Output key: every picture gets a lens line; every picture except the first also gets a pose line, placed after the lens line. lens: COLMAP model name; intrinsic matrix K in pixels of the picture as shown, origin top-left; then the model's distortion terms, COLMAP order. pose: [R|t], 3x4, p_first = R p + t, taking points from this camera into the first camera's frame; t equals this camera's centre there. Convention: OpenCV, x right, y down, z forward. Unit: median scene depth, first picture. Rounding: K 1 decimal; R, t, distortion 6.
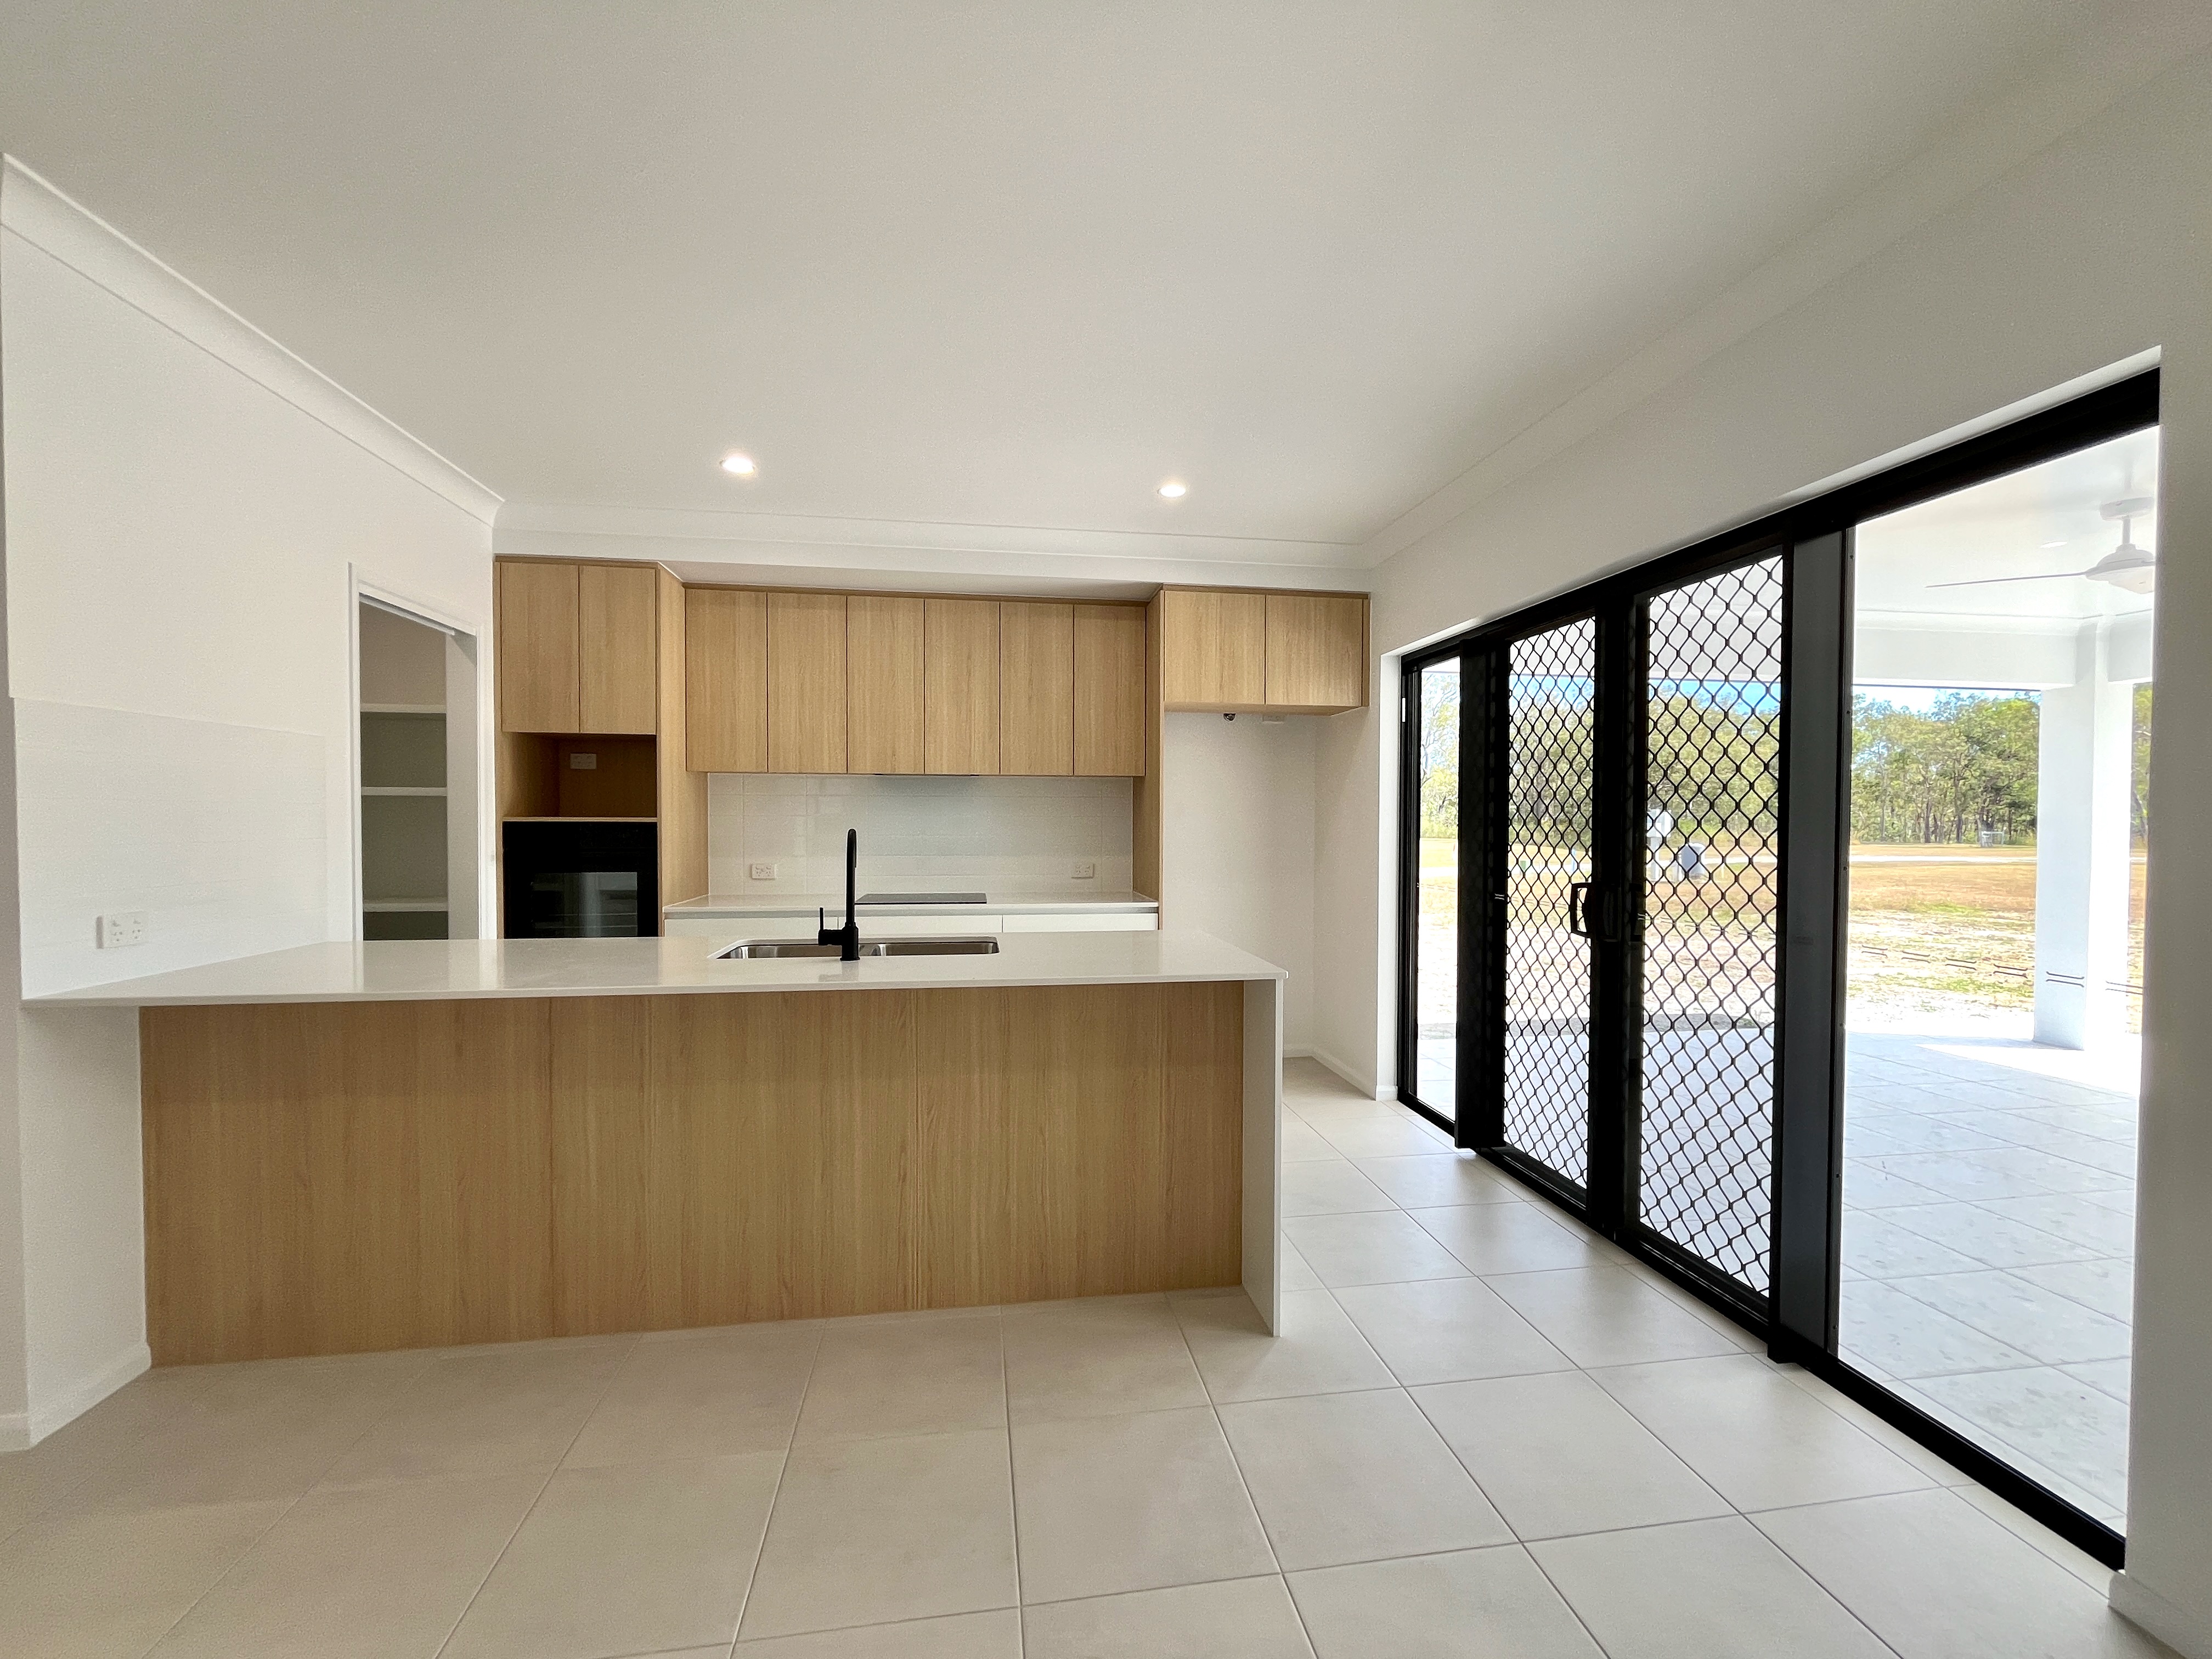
lens RADIAL K [[905.2, 0, 1108.4], [0, 905.2, 841.0], [0, 0, 1]] dist [-0.002350, 0.000163]
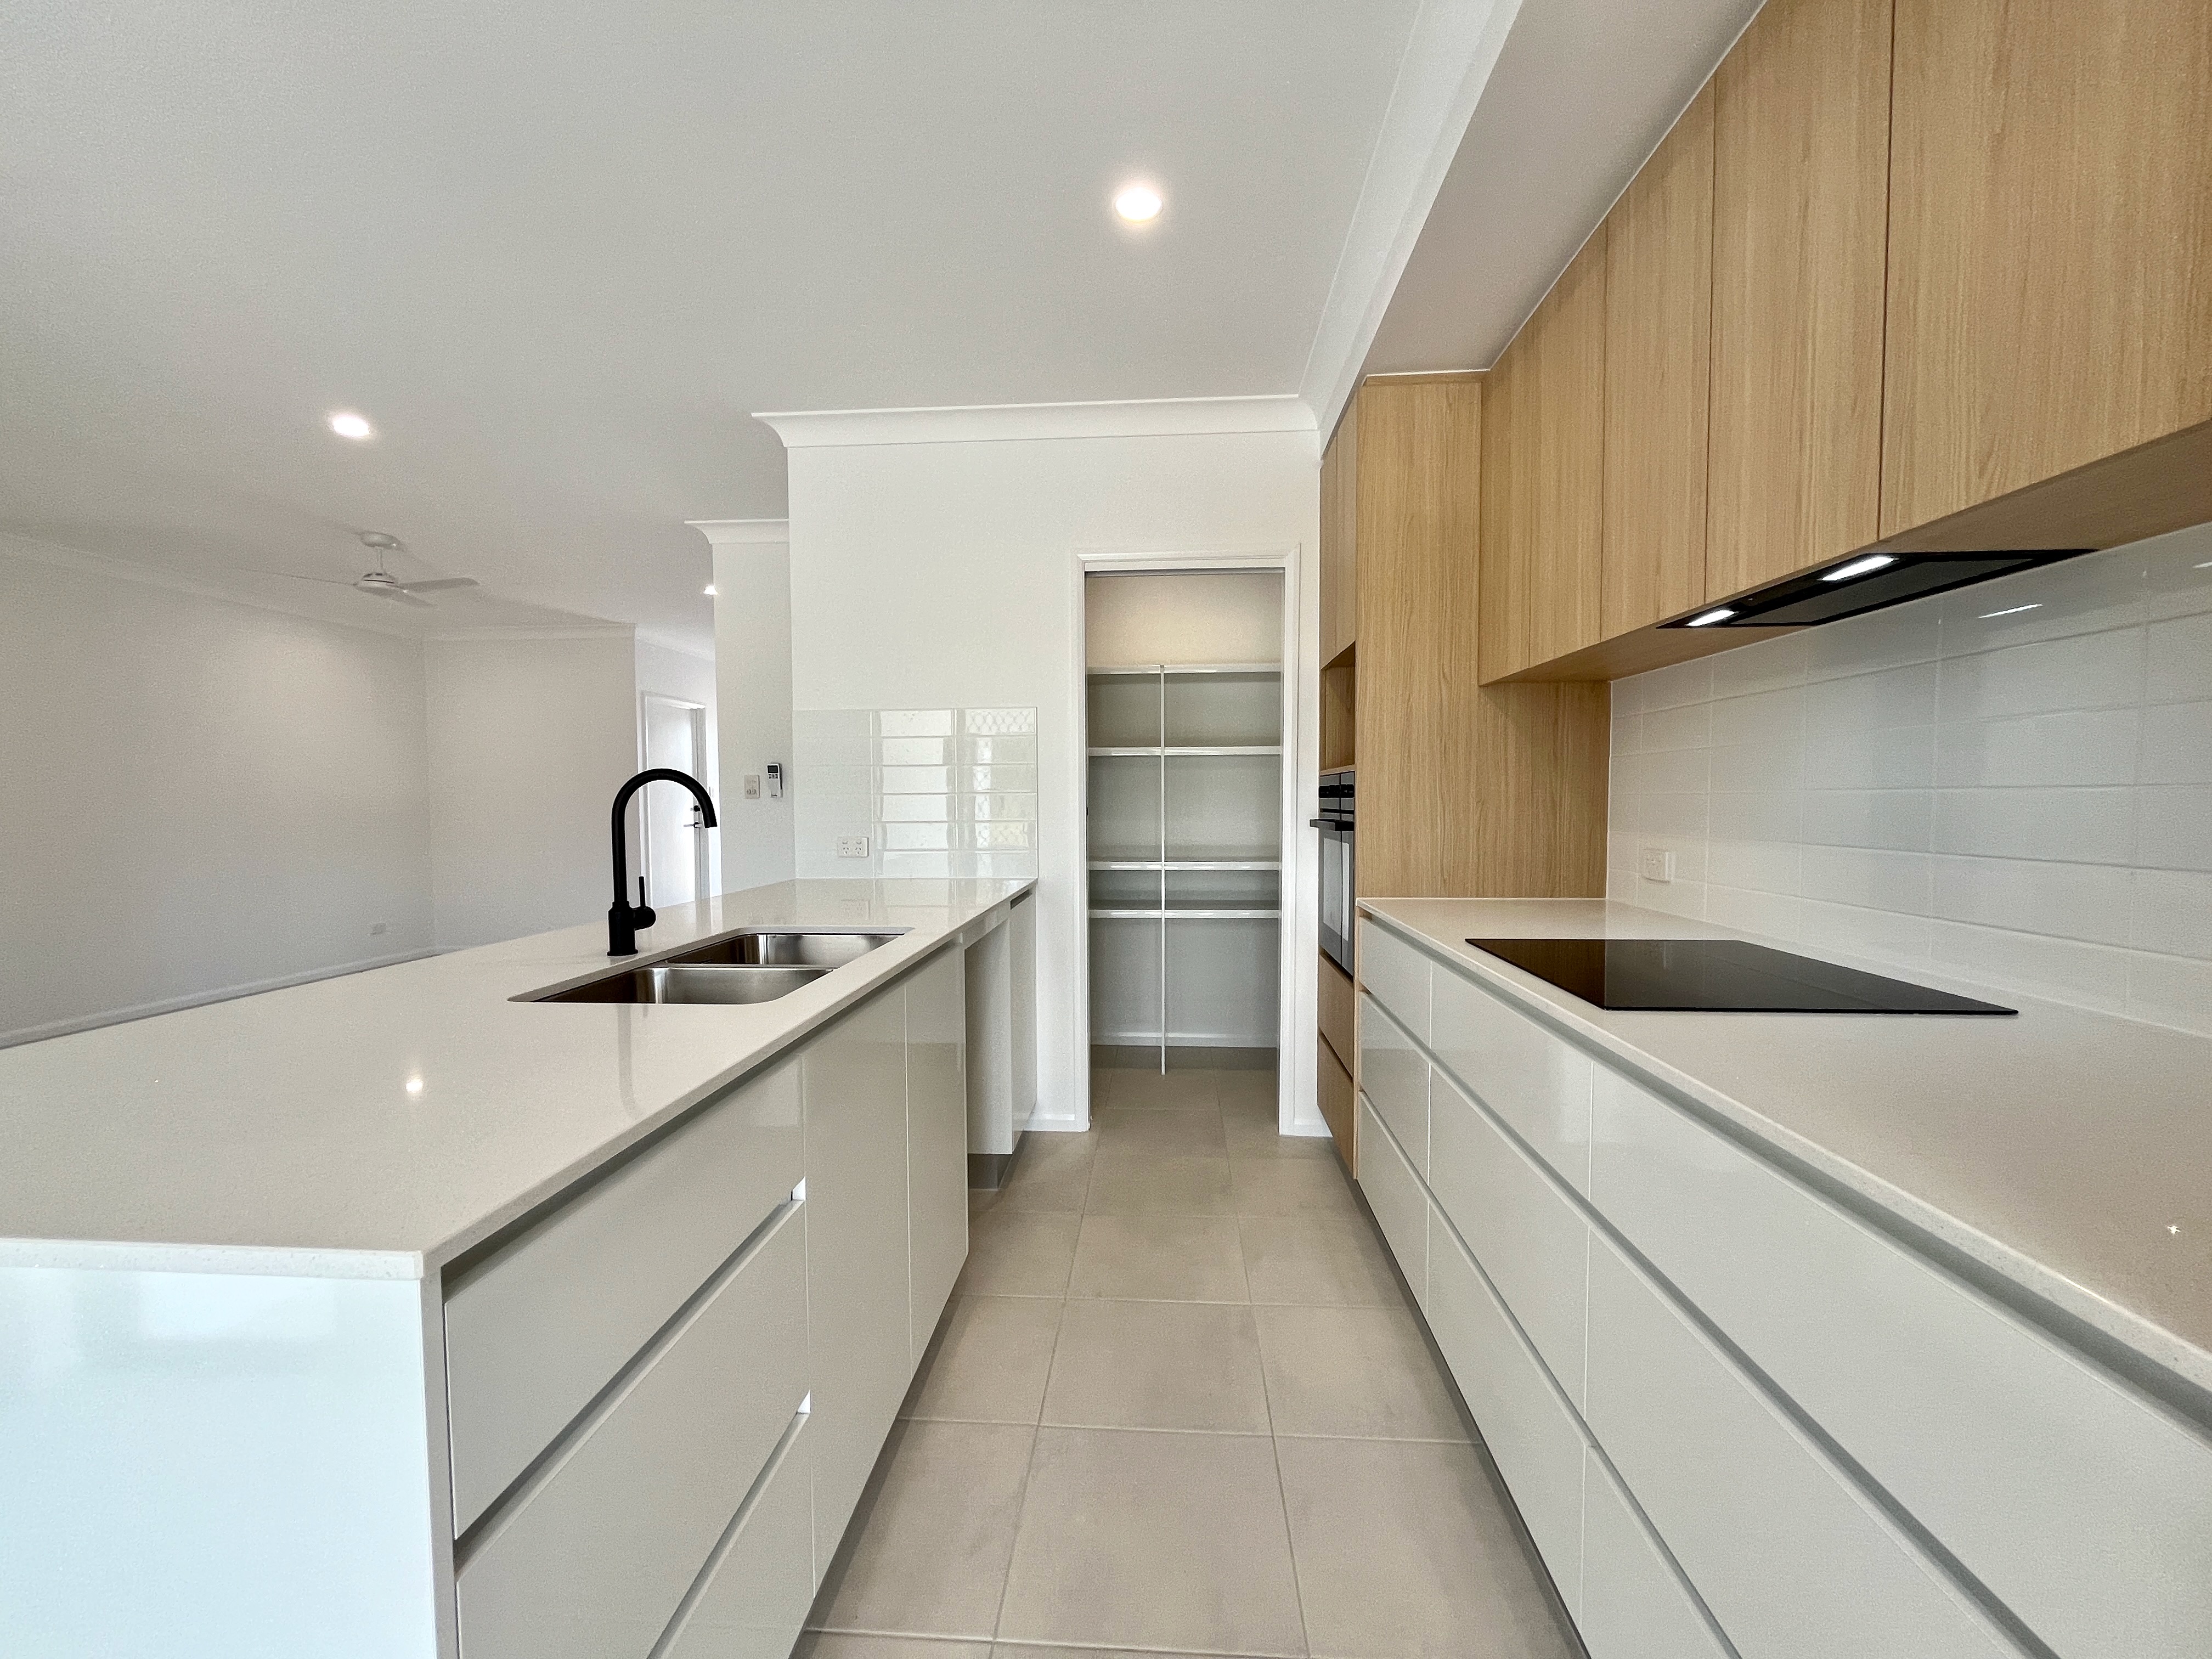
lens RADIAL K [[905.2, 0, 1108.4], [0, 905.2, 841.0], [0, 0, 1]] dist [-0.002350, 0.000163]
pose [[-0.208965, 0.045330, -0.976872, 0.201879], [-0.013565, 0.998695, 0.049245, 0.000088], [0.977829, 0.023541, -0.208078, 0.966932]]
